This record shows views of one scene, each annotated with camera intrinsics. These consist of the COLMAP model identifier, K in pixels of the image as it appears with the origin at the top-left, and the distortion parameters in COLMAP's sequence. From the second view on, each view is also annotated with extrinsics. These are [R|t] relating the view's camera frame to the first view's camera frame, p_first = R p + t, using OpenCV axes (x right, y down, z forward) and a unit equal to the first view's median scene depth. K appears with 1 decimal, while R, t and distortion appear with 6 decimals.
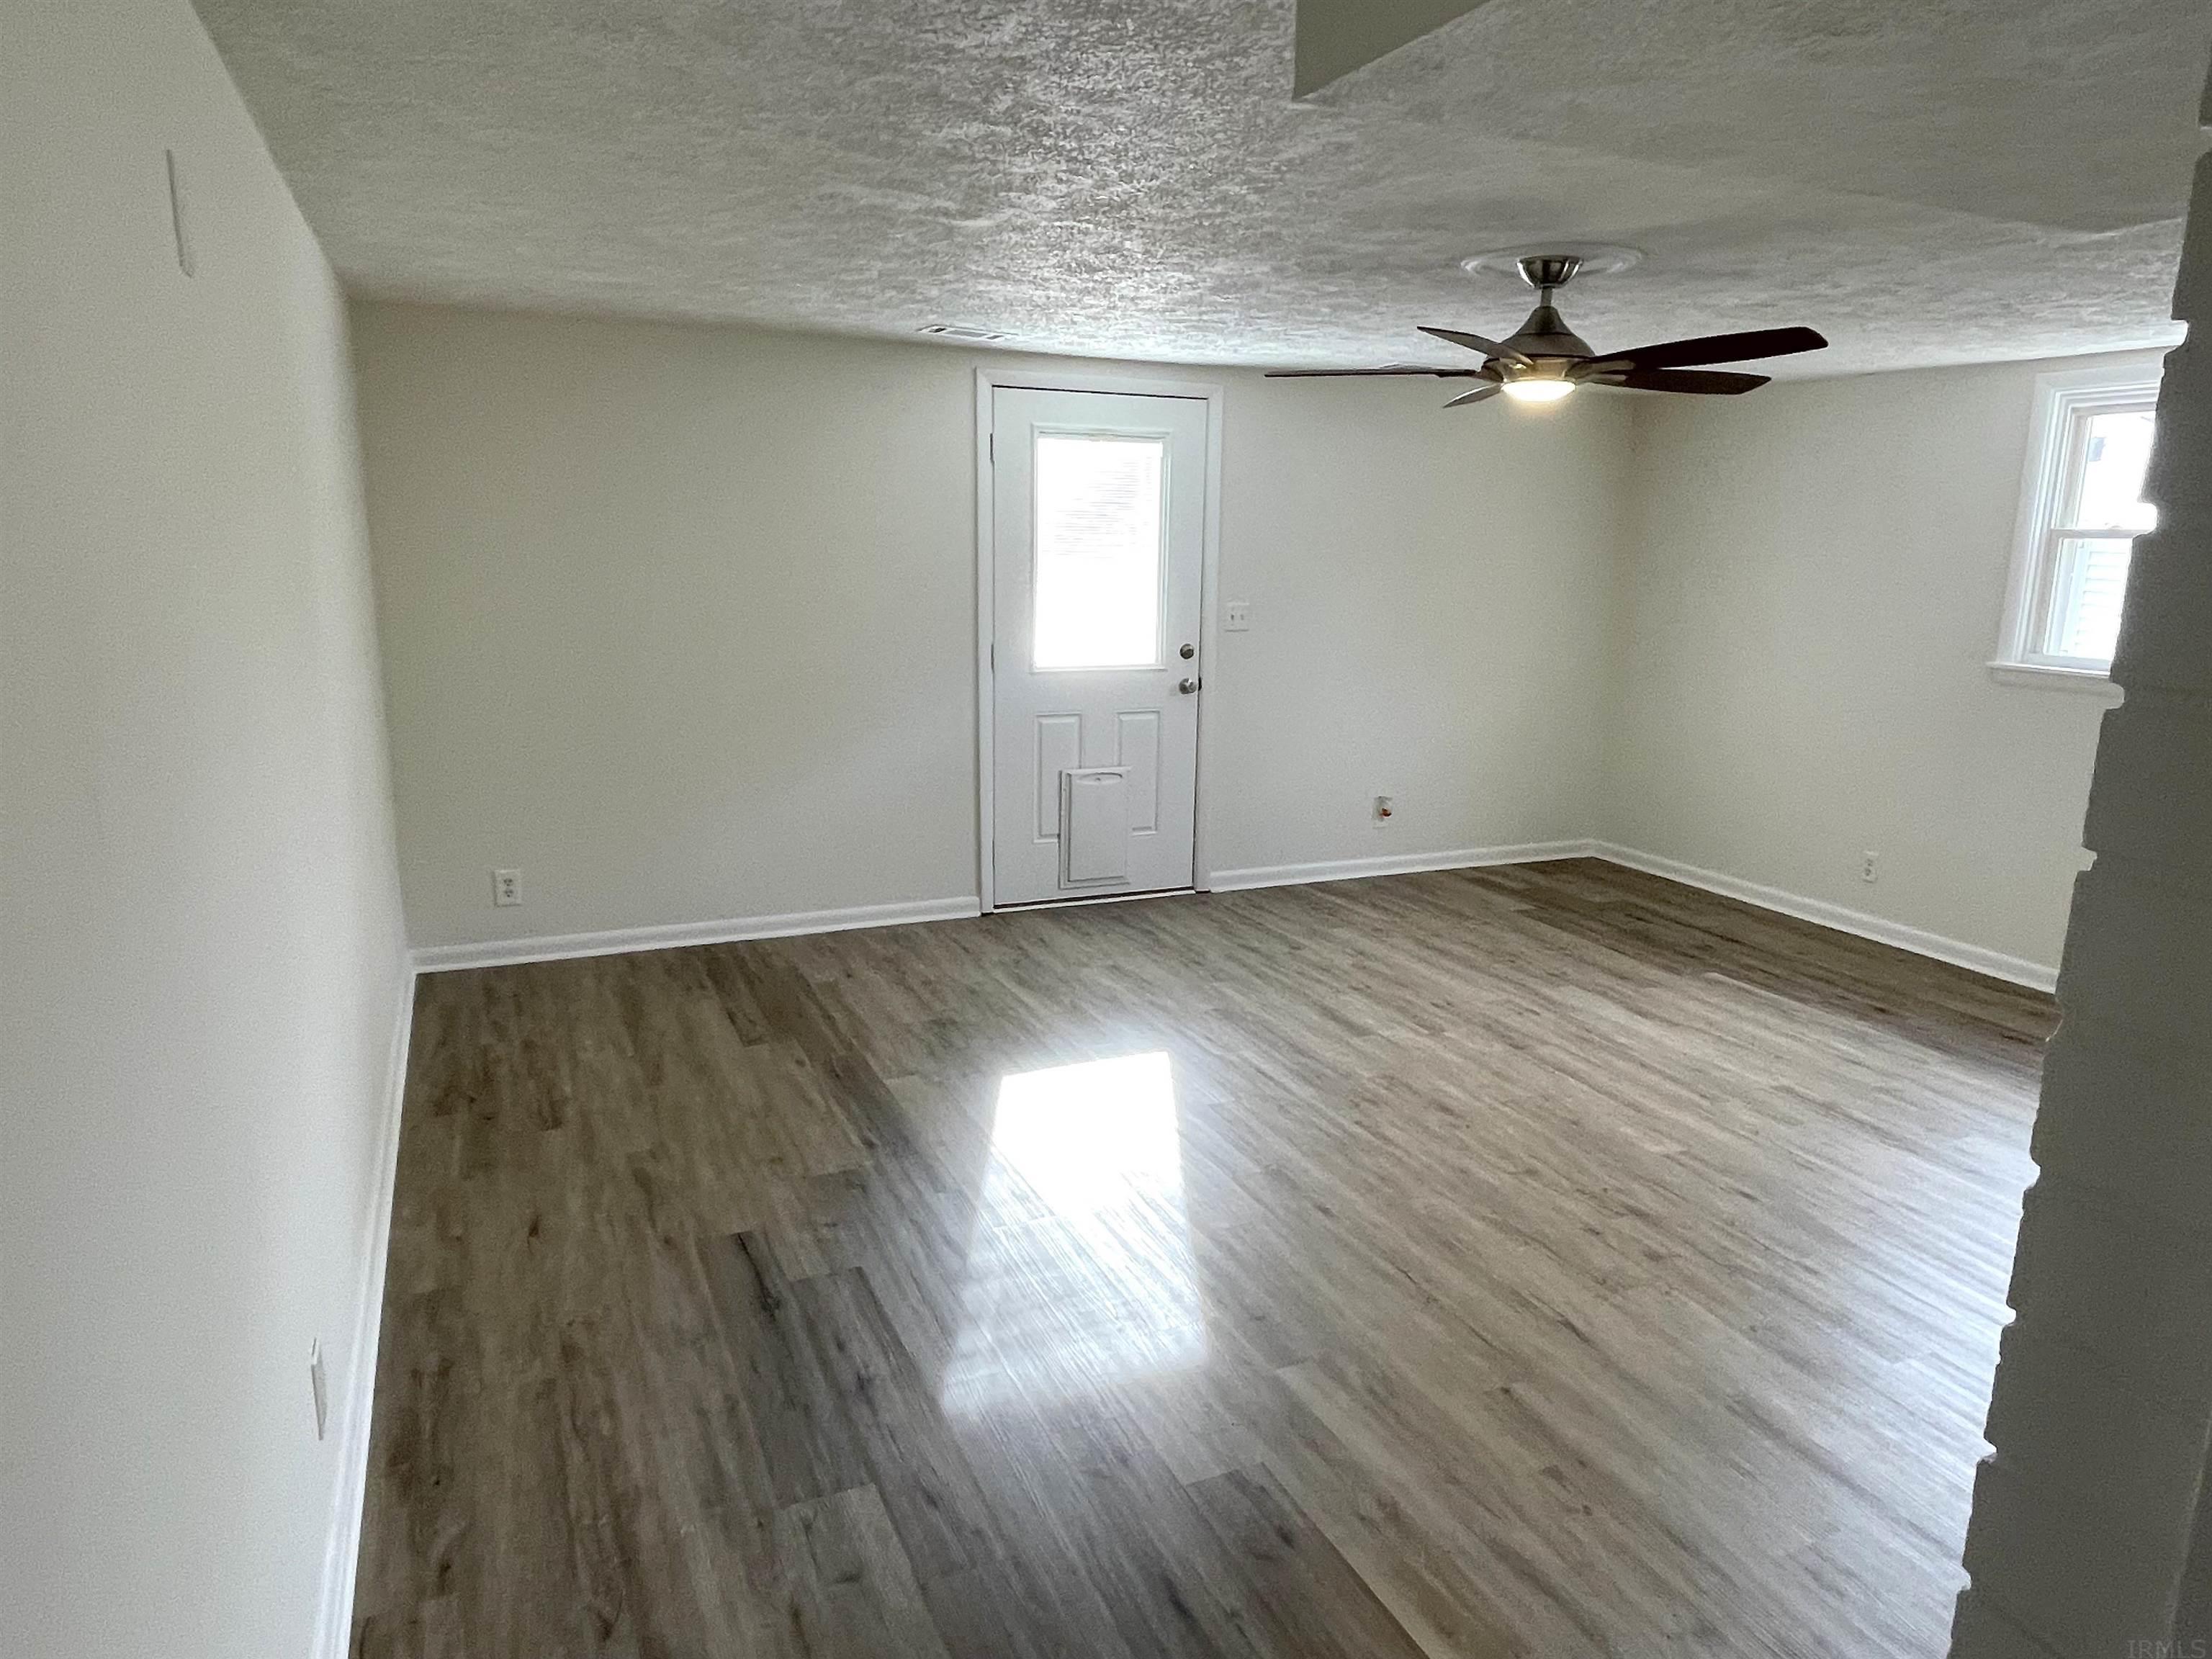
lens RADIAL K [[1389.6, 0, 1111.8], [0, 1389.6, 817.4], [0, 0, 1]] dist [-0.003597, 0.001894]
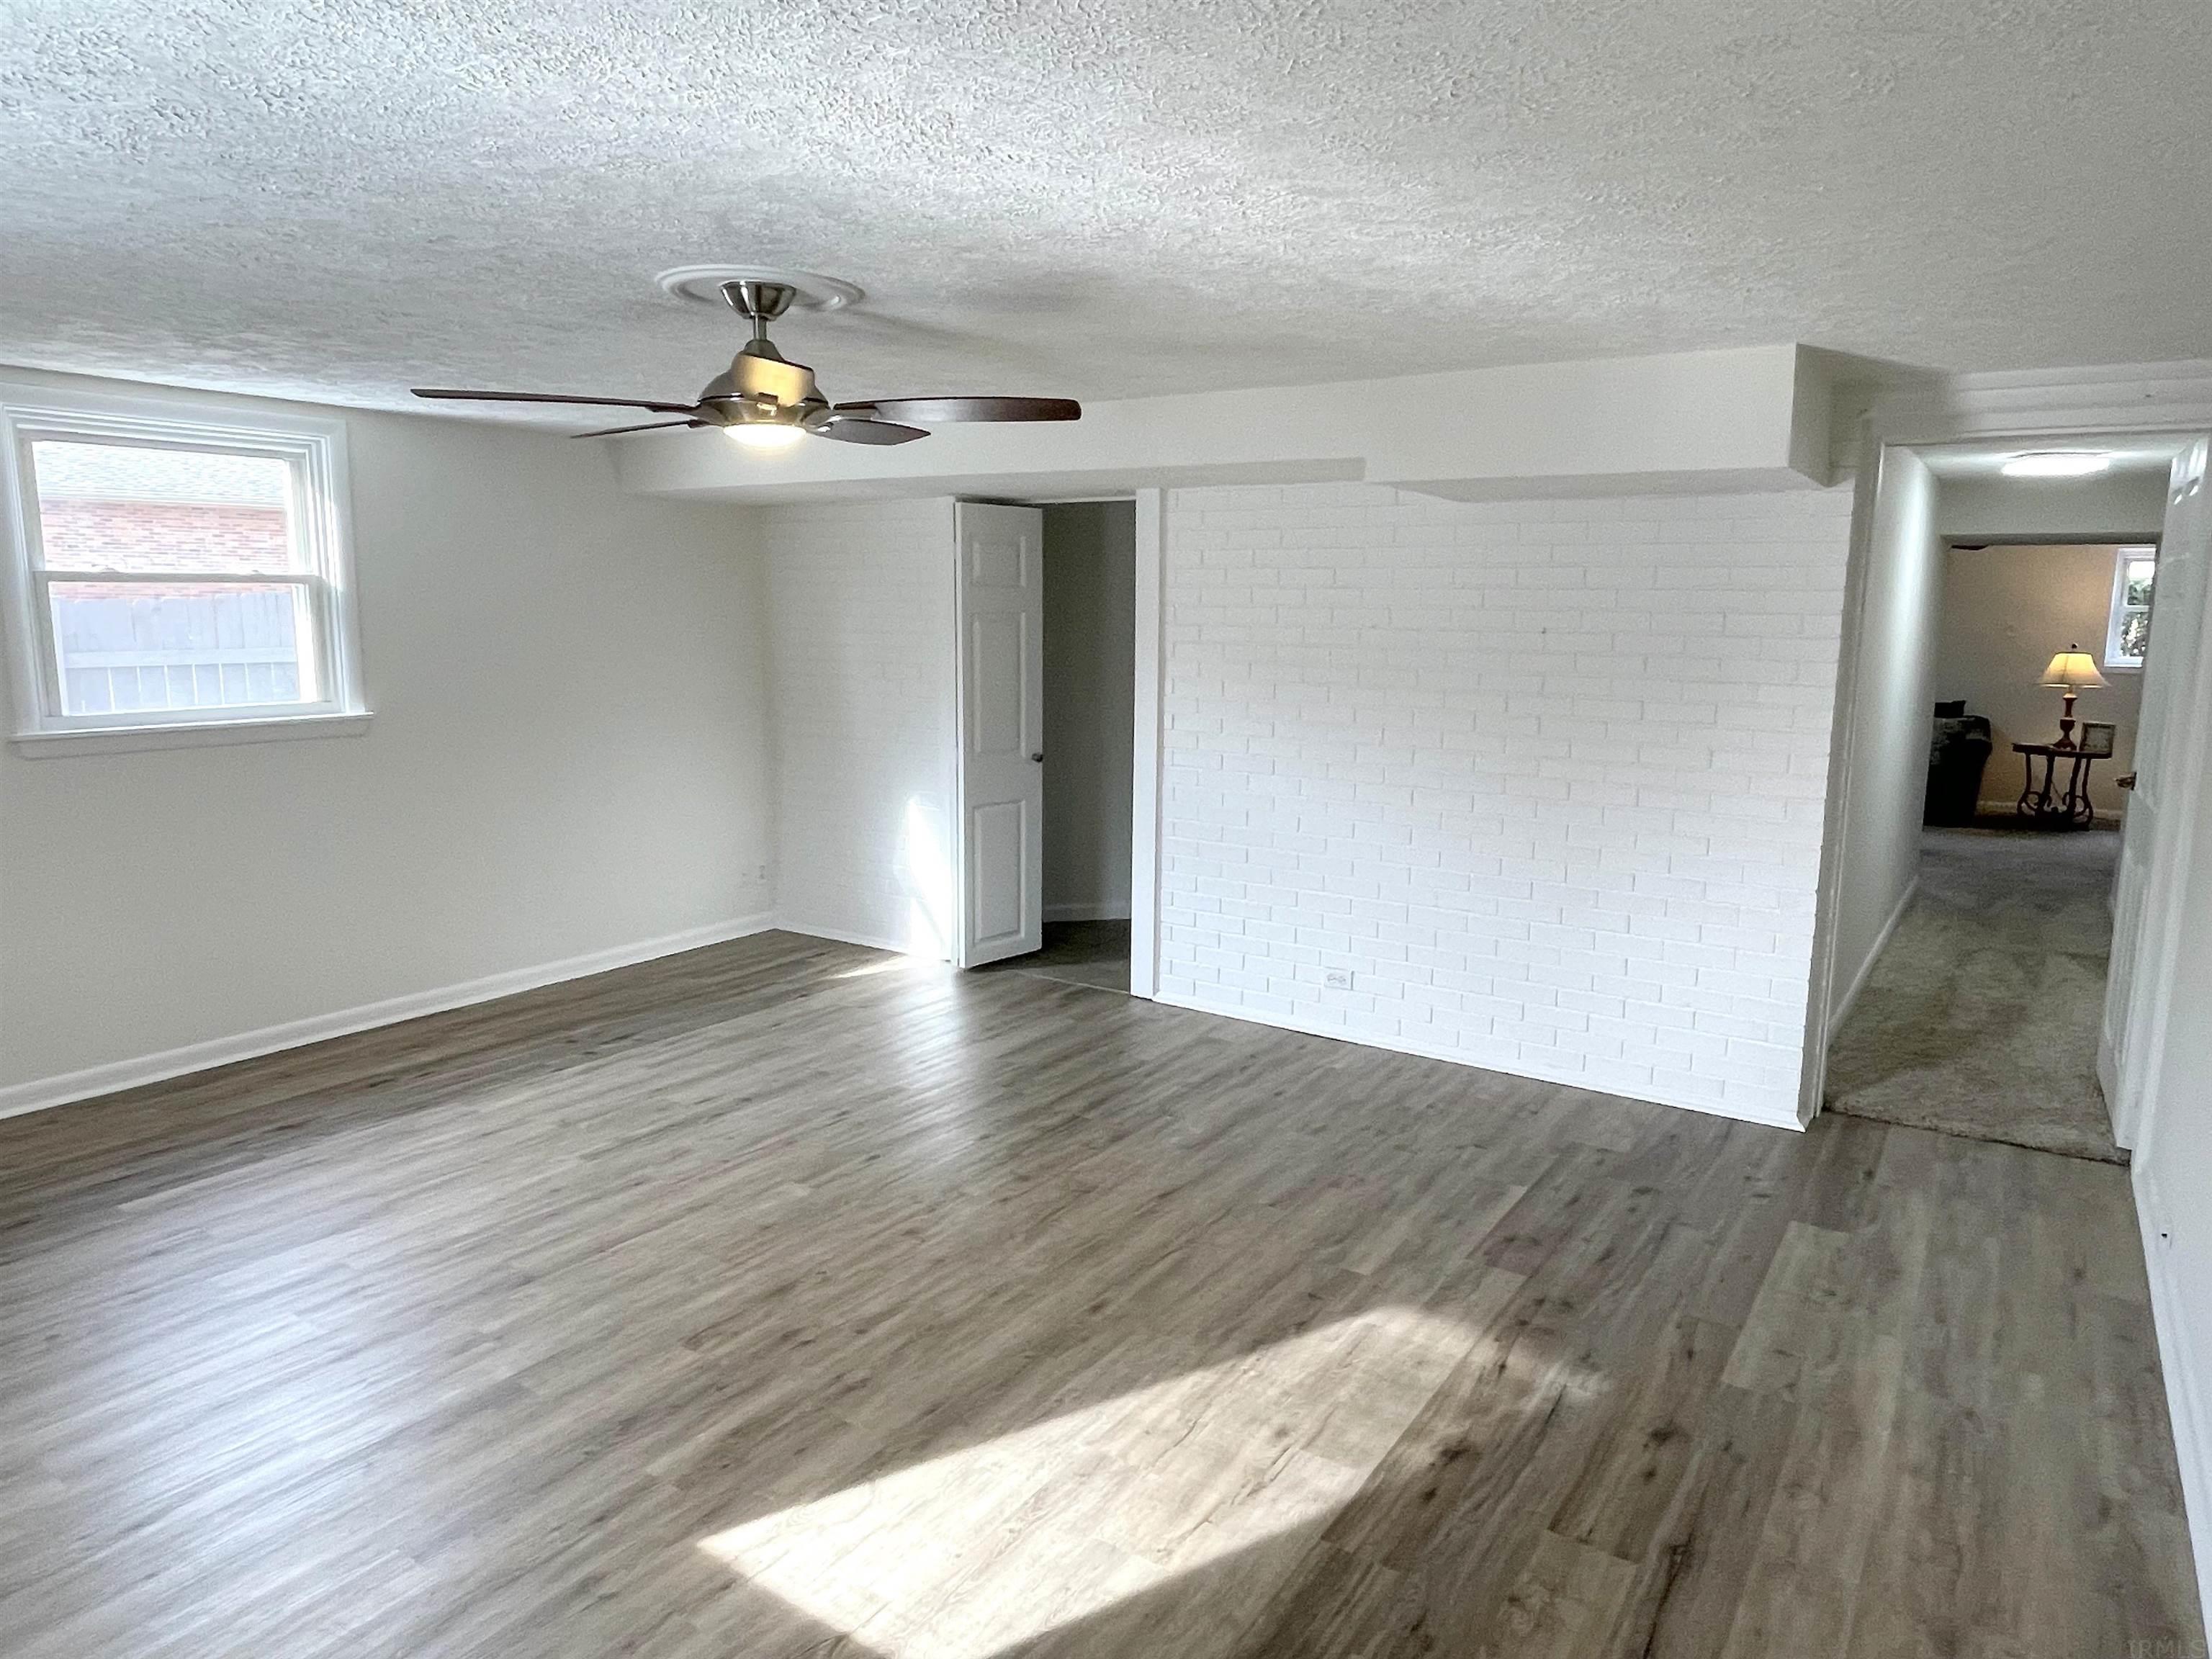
lens RADIAL K [[1389.6, 0, 1114.2], [0, 1389.6, 838.7], [0, 0, 1]] dist [-0.003597, 0.001894]
pose [[-0.521261, -0.169256, 0.836445, -0.525288], [0.153175, 0.945662, 0.286812, -0.258550], [-0.839538, 0.277626, -0.467011, 1.182415]]
